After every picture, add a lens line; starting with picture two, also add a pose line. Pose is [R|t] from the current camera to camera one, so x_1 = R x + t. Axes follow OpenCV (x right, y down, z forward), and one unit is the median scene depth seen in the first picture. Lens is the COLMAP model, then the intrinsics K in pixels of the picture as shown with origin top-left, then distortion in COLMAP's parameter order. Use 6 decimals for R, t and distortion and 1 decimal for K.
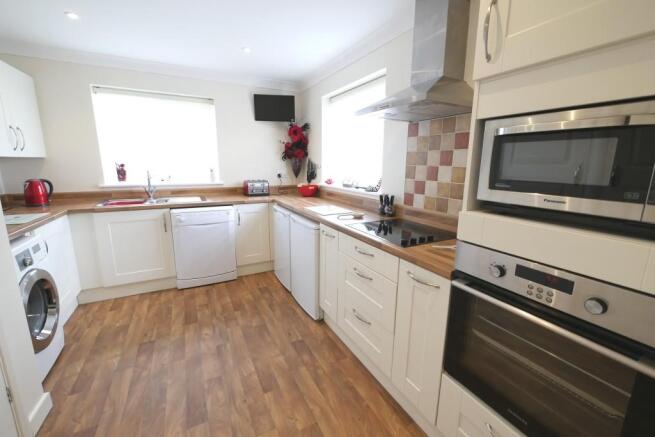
lens RADIAL K [[269.9, 0, 328.2], [0, 269.9, 214.8], [0, 0, 1]] dist [-0.009329, 0.001503]
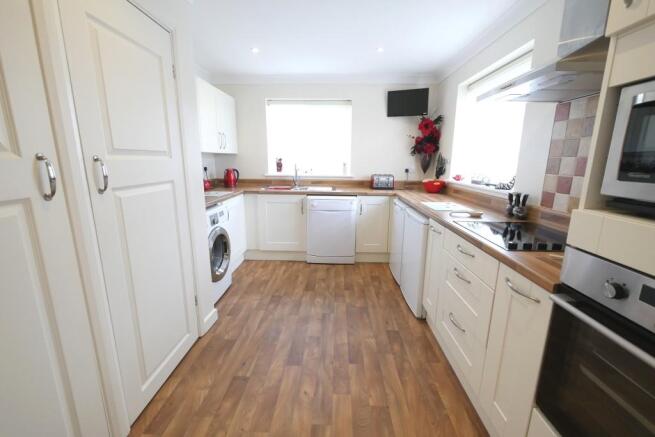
lens RADIAL K [[269.9, 0, 328.3], [0, 269.9, 214.8], [0, 0, 1]] dist [-0.009329, 0.001503]
pose [[0.867347, 0.097989, -0.487962, 0.120711], [-0.094755, 0.995006, 0.031385, 0.022315], [0.488600, 0.019015, 0.872300, -0.013285]]
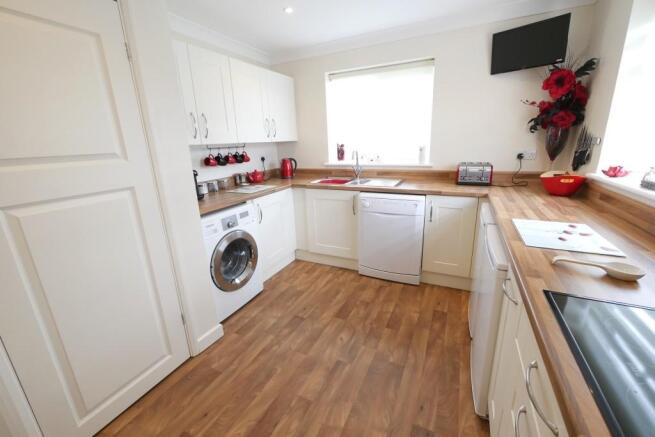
lens RADIAL K [[269.9, 0, 327.6], [0, 269.9, 215.1], [0, 0, 1]] dist [-0.009329, 0.001503]
pose [[0.586797, 0.186204, -0.788034, 0.146901], [-0.112078, 0.982511, 0.148699, -0.088025], [0.801940, 0.001065, 0.597404, 0.417398]]
